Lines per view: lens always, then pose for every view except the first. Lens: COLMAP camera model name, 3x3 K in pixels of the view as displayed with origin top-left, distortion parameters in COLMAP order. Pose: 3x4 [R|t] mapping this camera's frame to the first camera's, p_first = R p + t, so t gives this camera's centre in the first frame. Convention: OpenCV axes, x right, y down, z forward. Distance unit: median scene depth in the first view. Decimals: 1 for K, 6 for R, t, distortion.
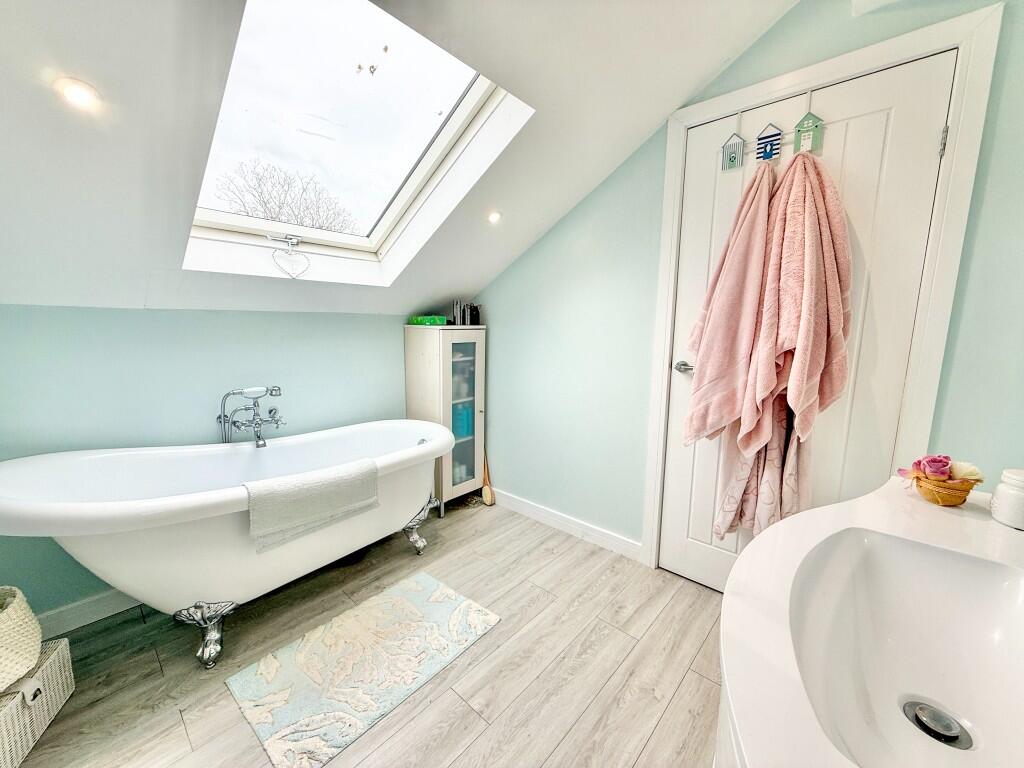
lens RADIAL K [[409.0, 0, 510.2], [0, 409.0, 383.5], [0, 0, 1]] dist [0.001319, -0.000580]
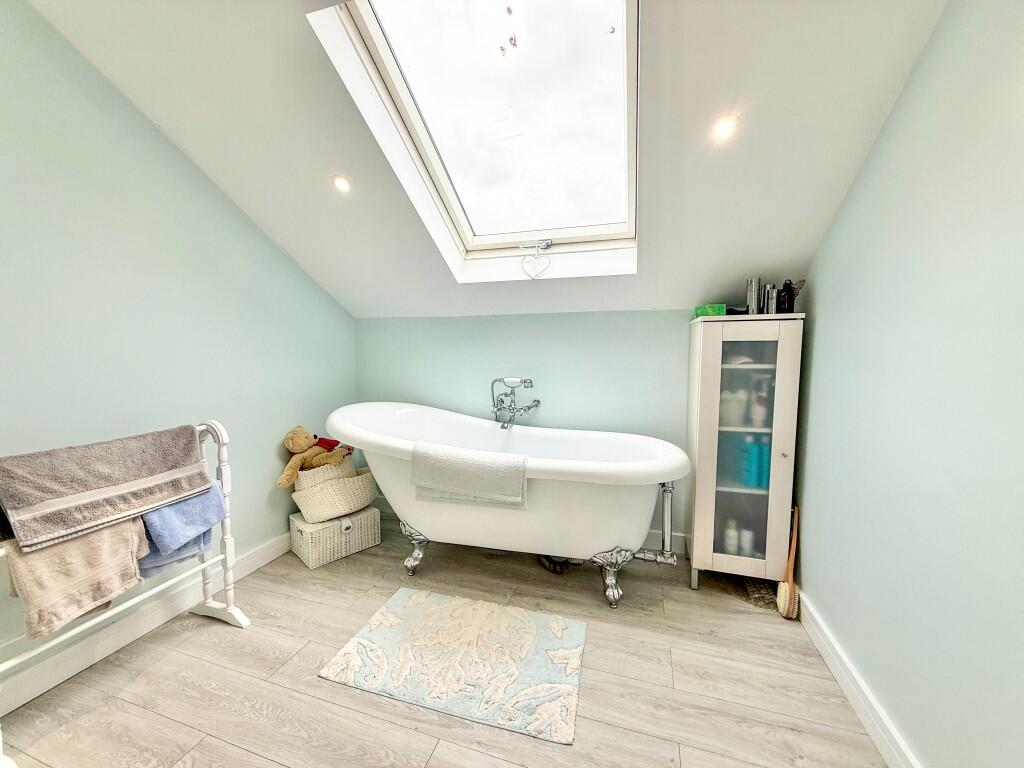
lens RADIAL K [[409.0, 0, 508.7], [0, 409.0, 383.4], [0, 0, 1]] dist [0.001319, -0.000580]
pose [[0.399868, 0.066045, -0.914190, 0.389627], [-0.126715, 0.991806, 0.016226, 0.006653], [0.907771, 0.109353, 0.404960, 0.459843]]
